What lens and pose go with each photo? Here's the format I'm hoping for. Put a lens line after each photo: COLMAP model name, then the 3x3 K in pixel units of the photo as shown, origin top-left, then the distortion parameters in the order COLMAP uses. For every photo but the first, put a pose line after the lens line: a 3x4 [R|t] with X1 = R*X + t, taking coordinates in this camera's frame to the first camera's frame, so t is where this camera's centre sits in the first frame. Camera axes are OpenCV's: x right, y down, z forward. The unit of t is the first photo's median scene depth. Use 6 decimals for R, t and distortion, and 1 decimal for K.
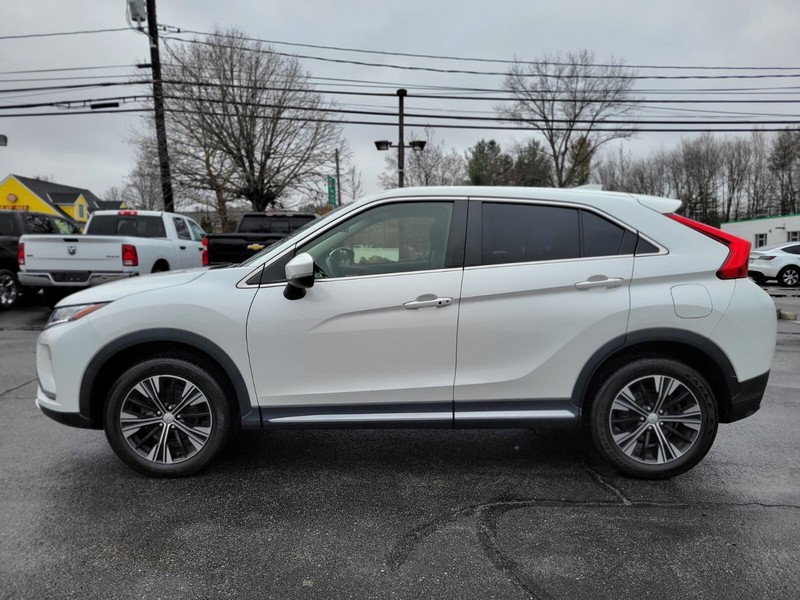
lens RADIAL K [[607.2, 0, 397.6], [0, 607.2, 297.5], [0, 0, 1]] dist [0.040638, -0.030203]
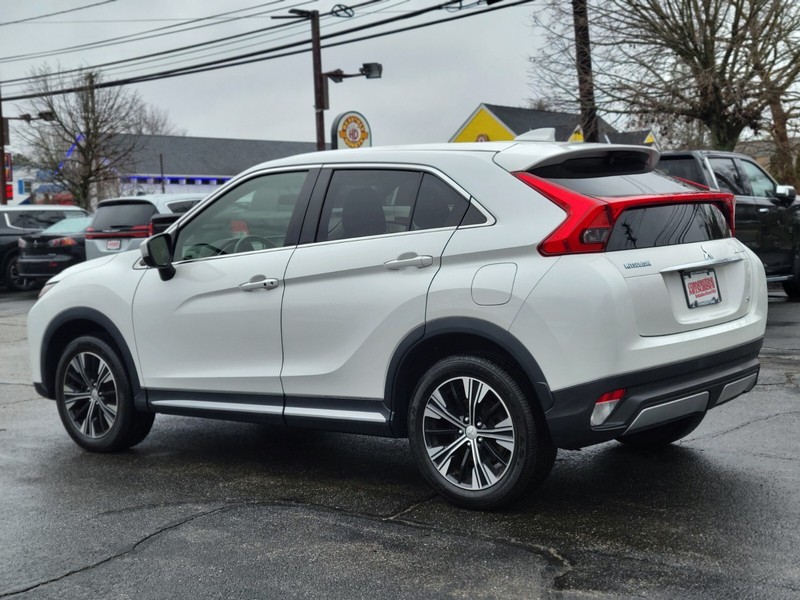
lens RADIAL K [[1221.2, 0, 401.0], [0, 1221.2, 300.4], [0, 0, 1]] dist [0.074213, 0.000000]
pose [[0.772789, 0.013294, -0.634524, 1.366257], [-0.017223, 0.999852, -0.000028, 0.028520], [0.634430, 0.010950, 0.772903, -0.289140]]
